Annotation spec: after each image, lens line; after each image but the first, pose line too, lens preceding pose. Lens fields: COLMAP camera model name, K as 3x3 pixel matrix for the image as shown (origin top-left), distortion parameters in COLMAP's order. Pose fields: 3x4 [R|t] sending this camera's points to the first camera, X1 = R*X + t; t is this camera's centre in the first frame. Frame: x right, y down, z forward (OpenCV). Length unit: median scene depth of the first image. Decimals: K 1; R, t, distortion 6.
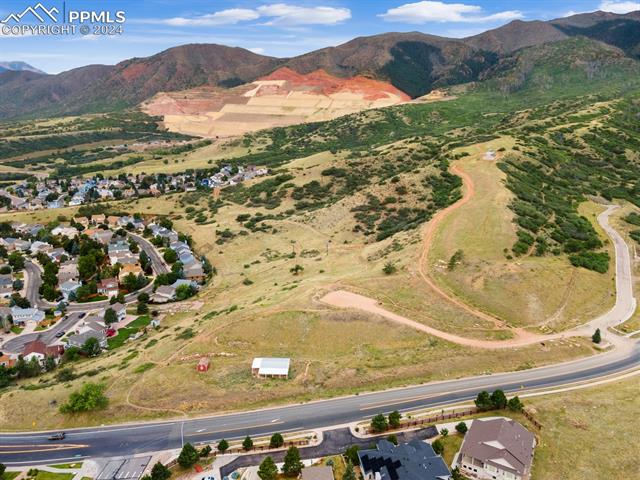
lens RADIAL K [[465.5, 0, 324.2], [0, 465.5, 240.2], [0, 0, 1]] dist [0.009868, 0.055243]
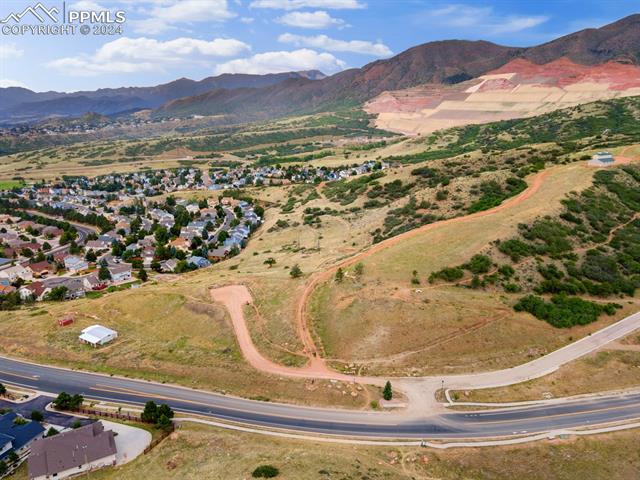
lens RADIAL K [[465.5, 0, 324.2], [0, 465.5, 240.2], [0, 0, 1]] dist [0.009868, 0.055243]
pose [[0.861683, 0.126951, -0.491310, 0.093482], [-0.124799, 0.991480, 0.037314, -0.006491], [0.491861, 0.029163, 0.870185, 0.030730]]
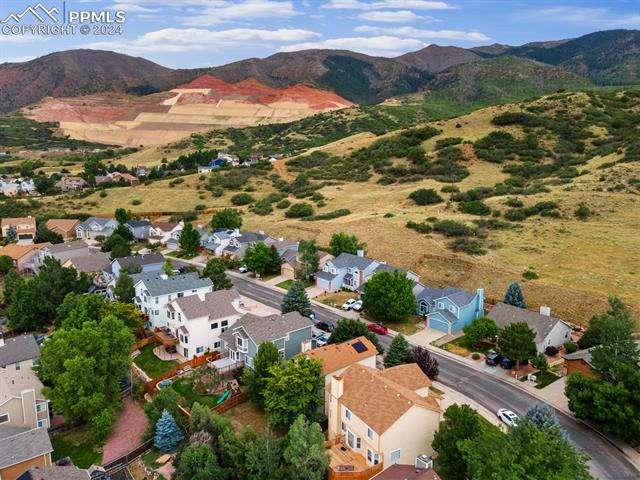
lens RADIAL K [[465.5, 0, 324.2], [0, 465.5, 240.2], [0, 0, 1]] dist [0.009868, 0.055243]
pose [[0.973726, -0.046978, 0.222825, -0.092789], [0.063117, 0.995830, -0.065865, 0.003438], [-0.218801, 0.078198, 0.972631, 0.157516]]
